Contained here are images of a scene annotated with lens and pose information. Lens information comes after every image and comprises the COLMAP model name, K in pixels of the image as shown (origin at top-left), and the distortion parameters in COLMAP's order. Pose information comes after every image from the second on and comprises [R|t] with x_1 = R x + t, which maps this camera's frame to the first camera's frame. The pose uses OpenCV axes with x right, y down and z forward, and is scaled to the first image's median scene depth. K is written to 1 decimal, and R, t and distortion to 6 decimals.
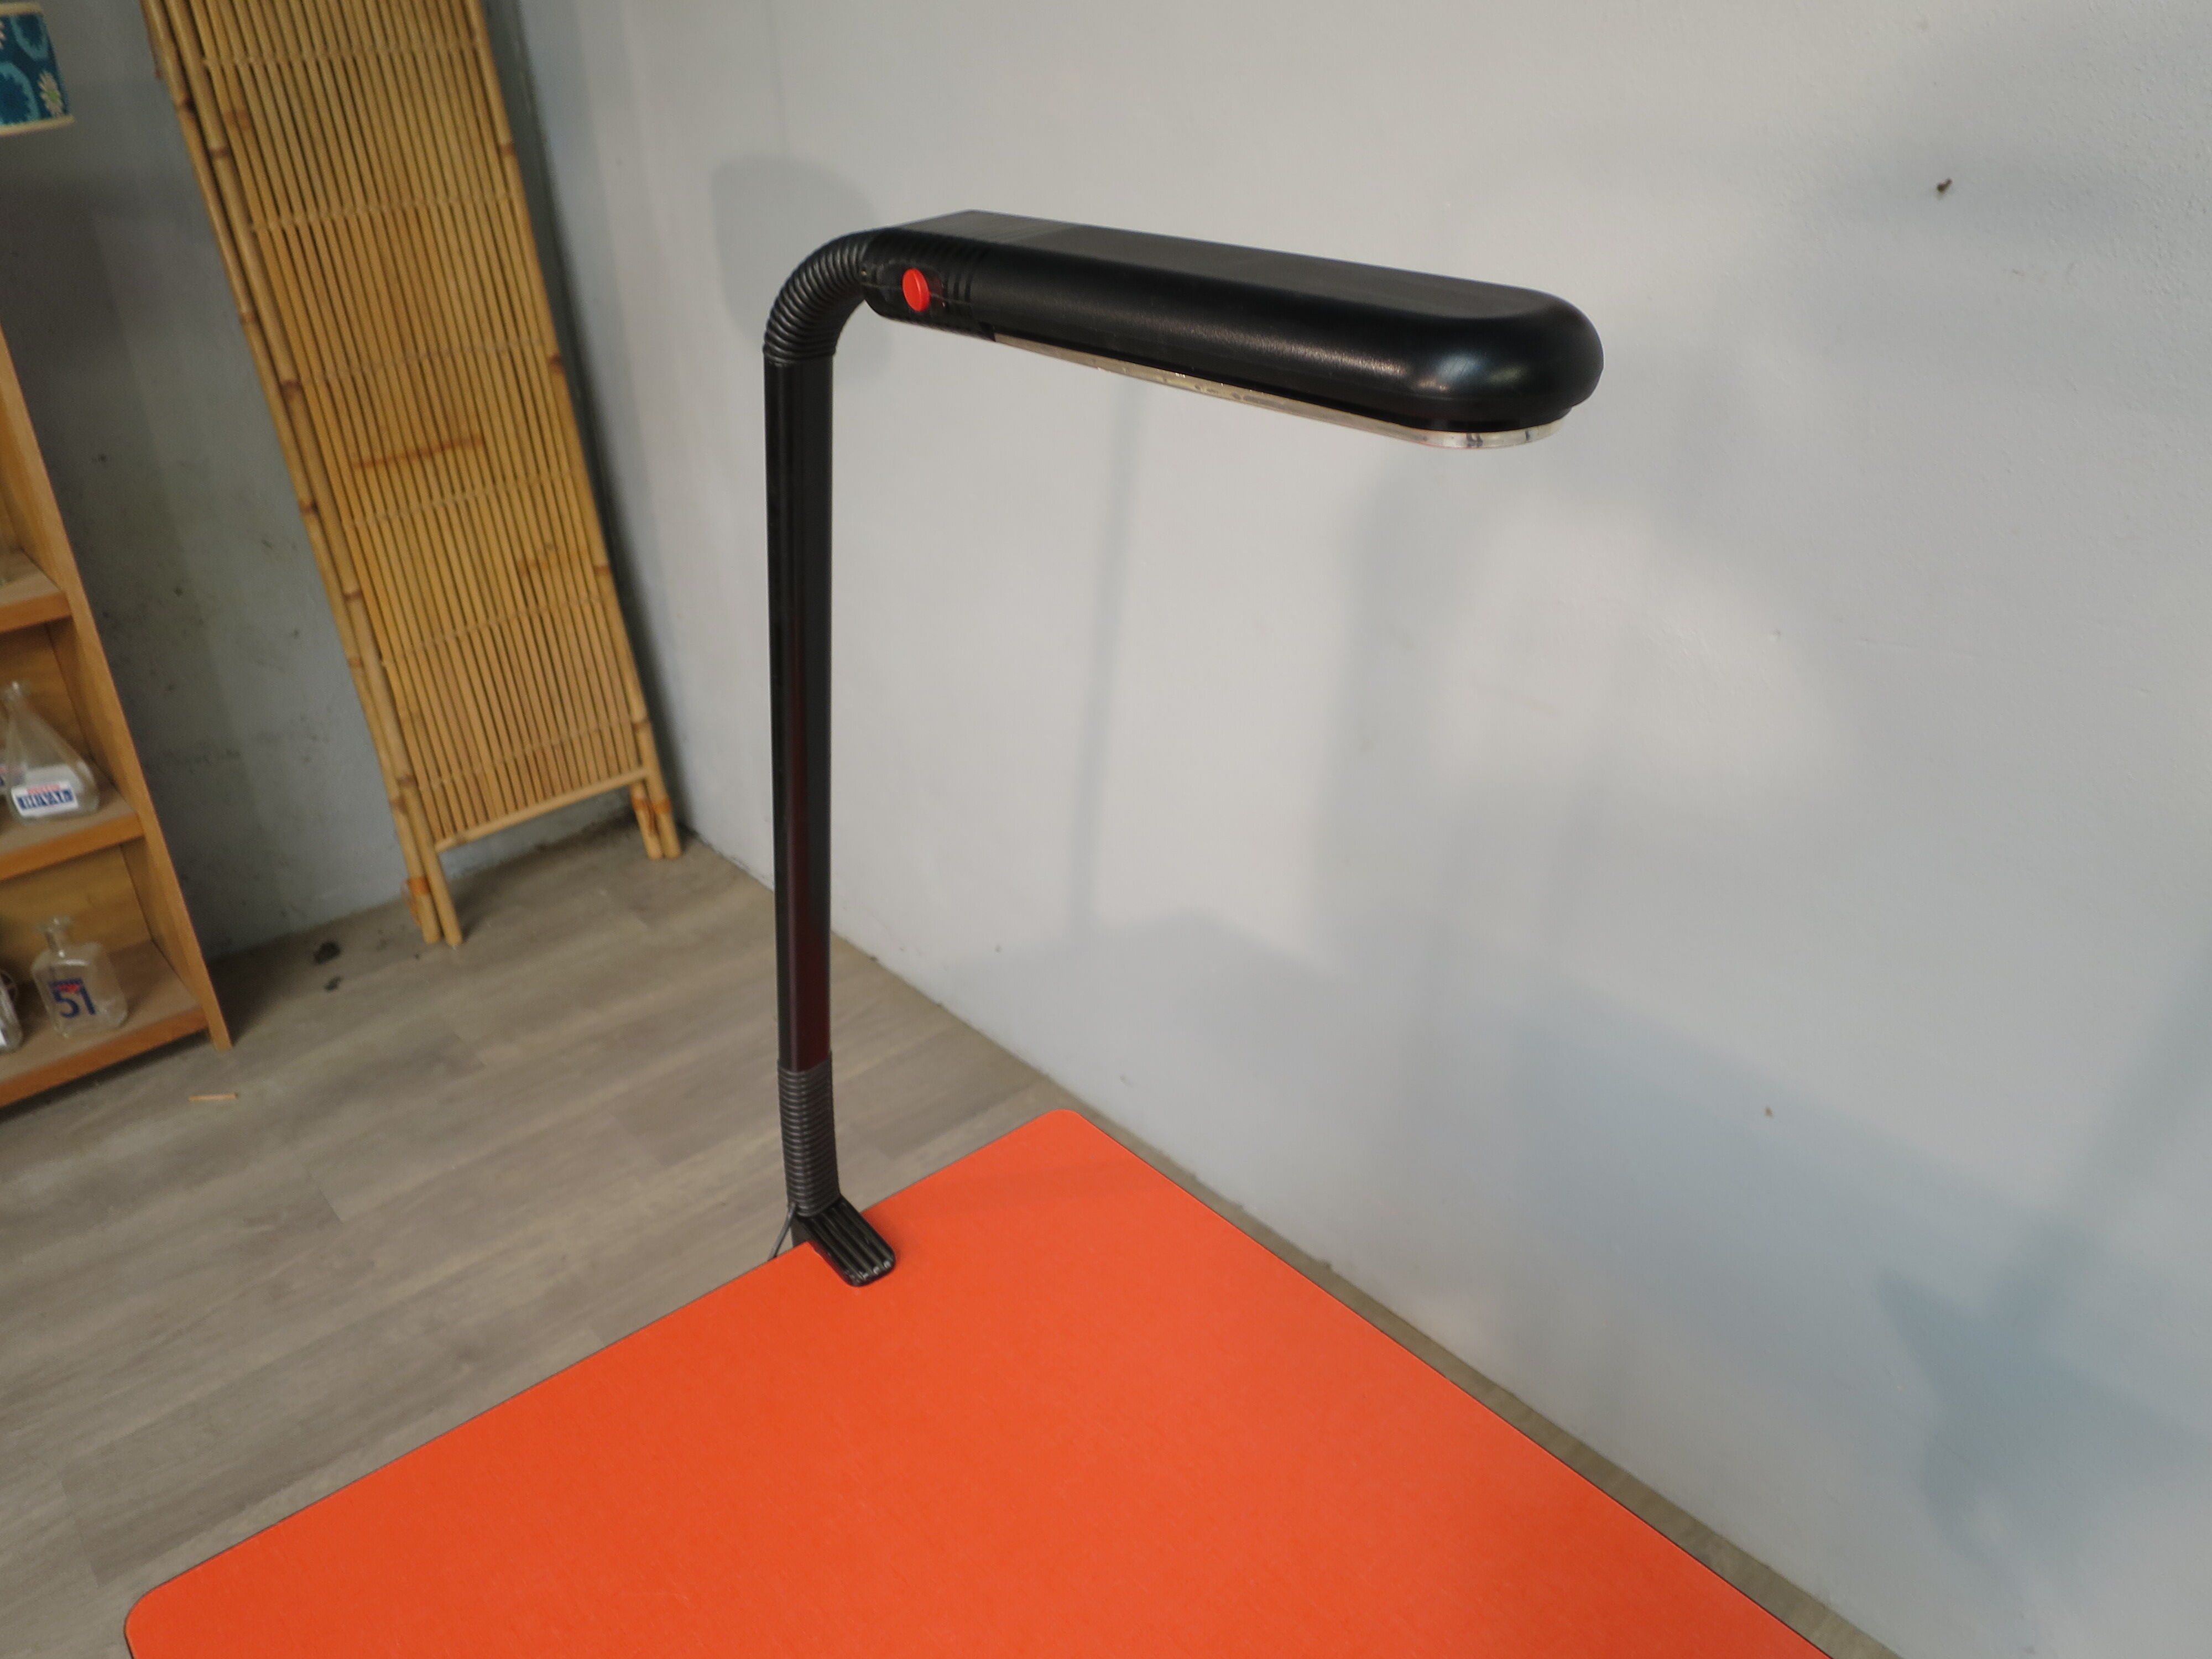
lens RADIAL K [[1613.0, 0, 1106.0], [0, 1613.0, 829.5], [0, 0, 1]] dist [-0.039746, 0.004704]
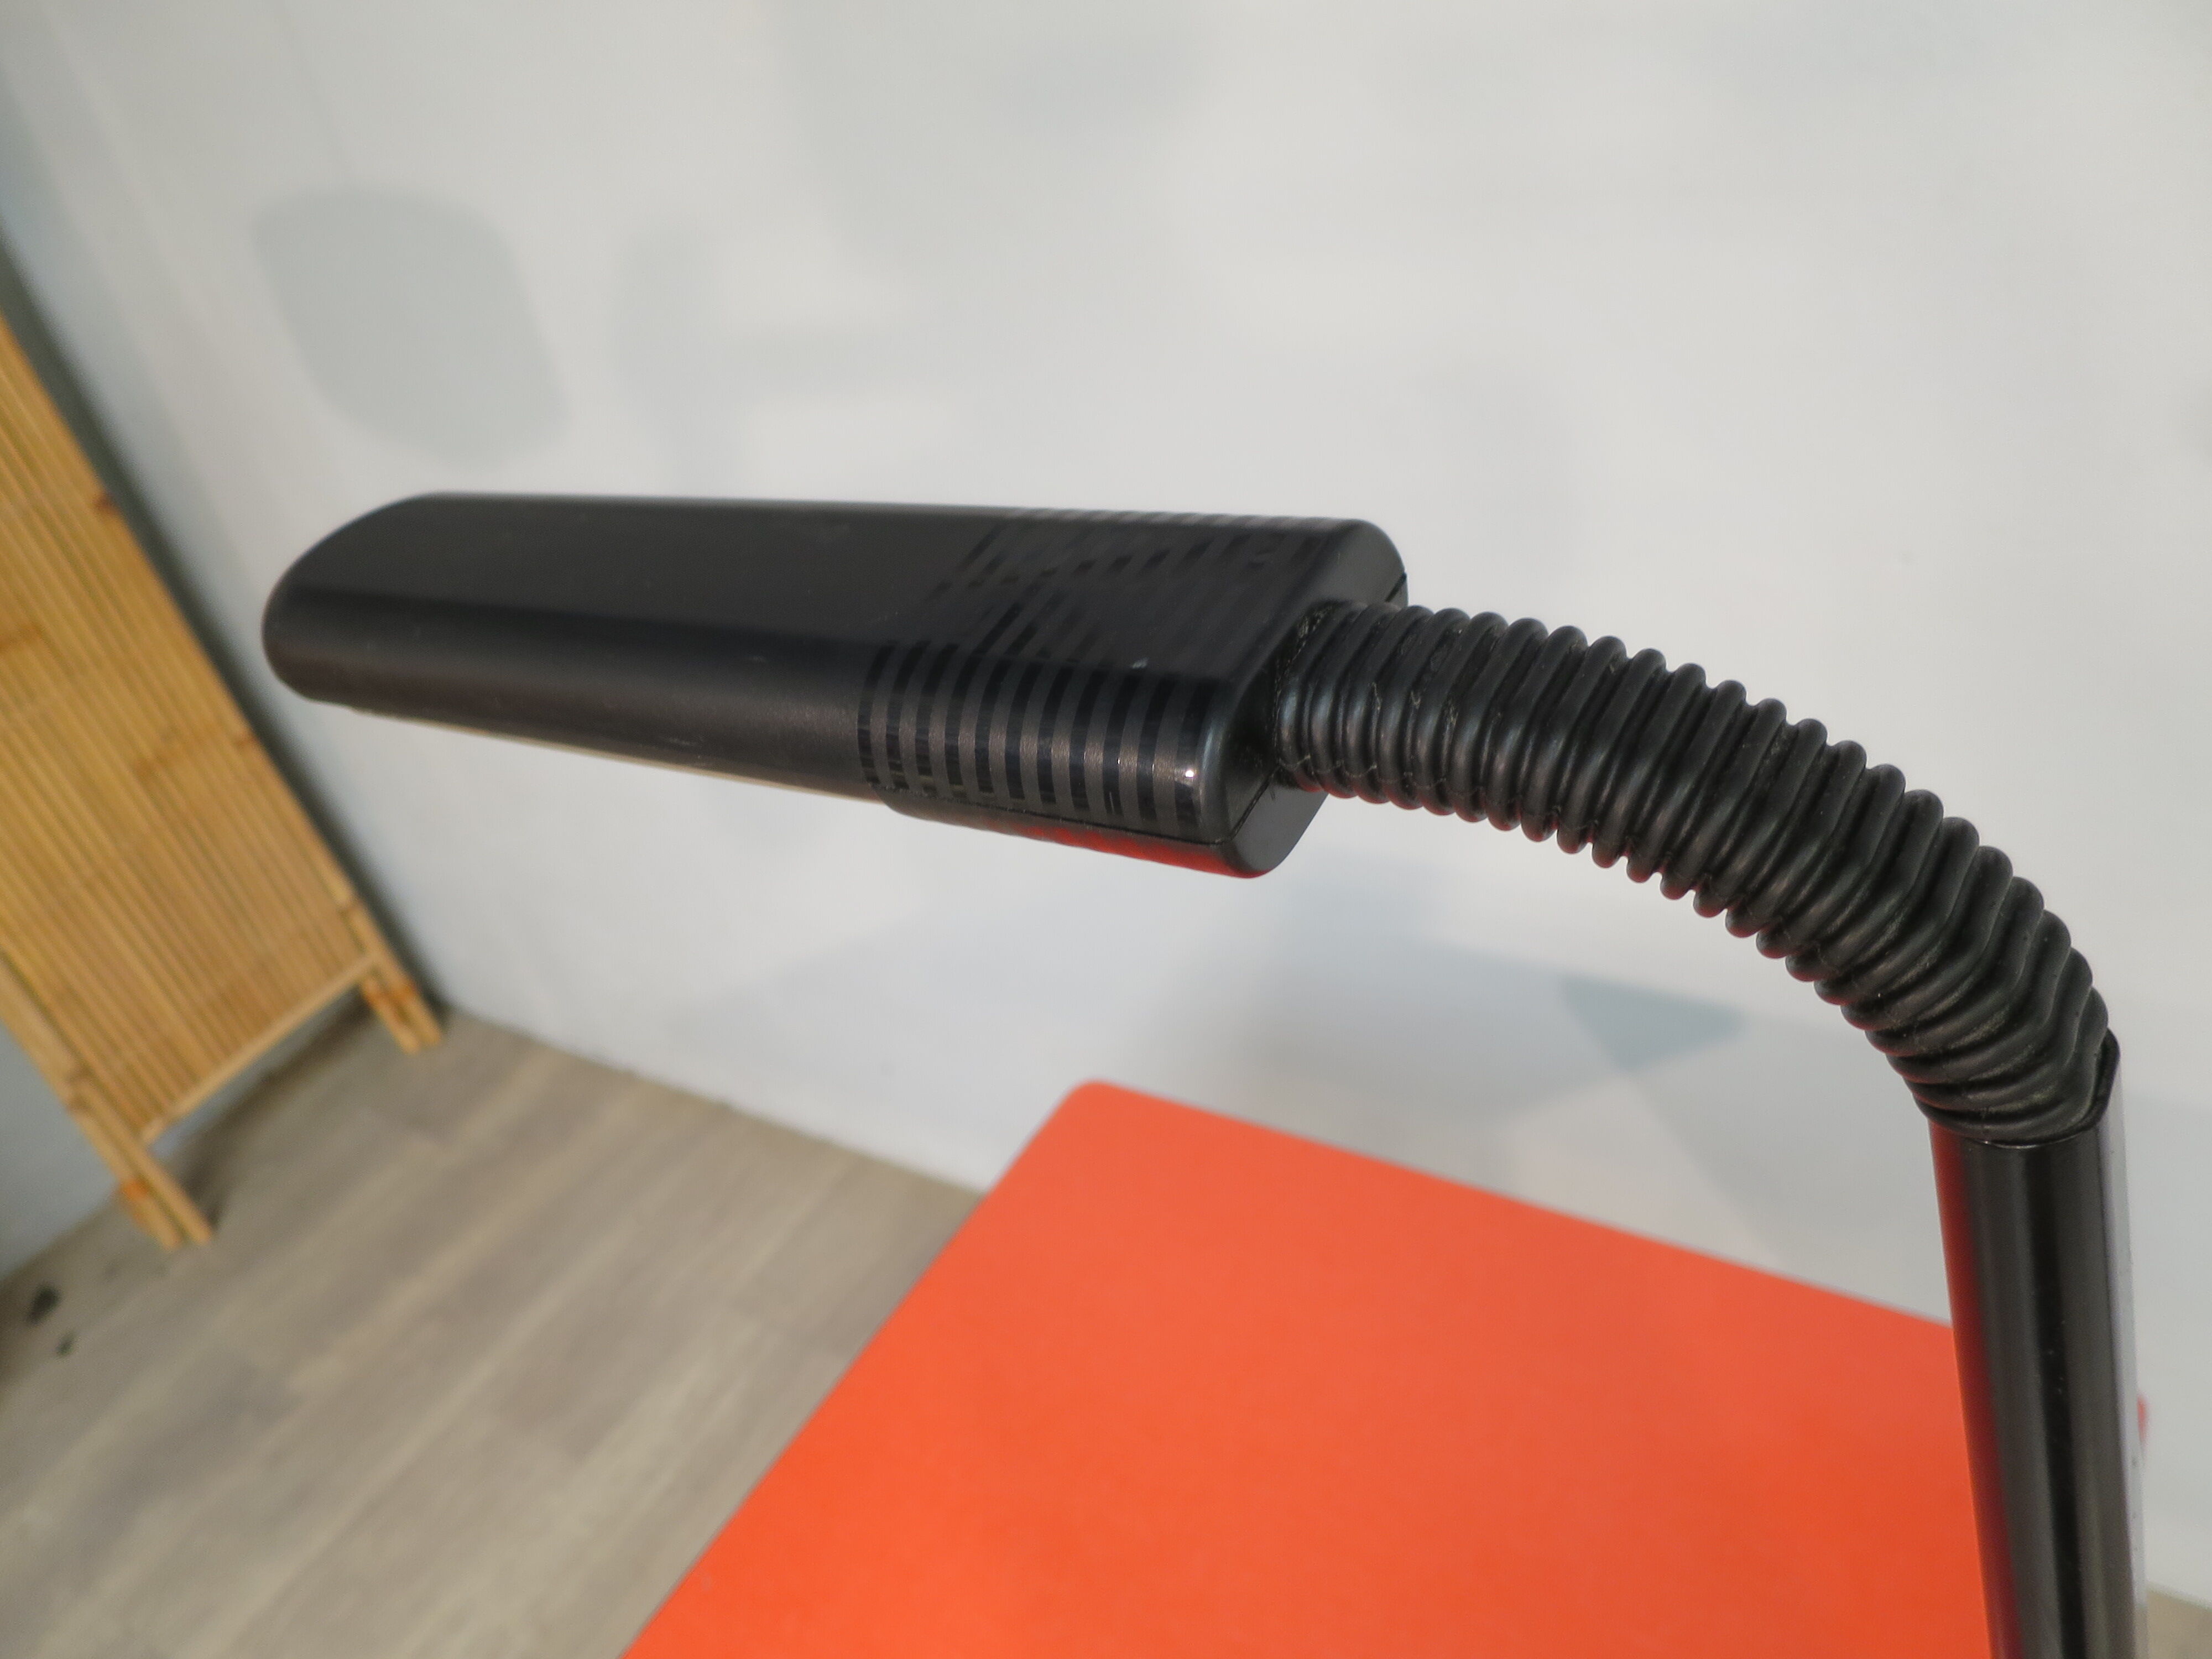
lens RADIAL K [[1613.0, 0, 1106.0], [0, 1613.0, 829.5], [0, 0, 1]] dist [-0.039746, 0.004704]
pose [[0.943692, -0.281161, 0.174336, -0.062212], [0.268998, 0.958893, 0.090353, -0.078536], [-0.192574, -0.038370, 0.980532, 0.143228]]
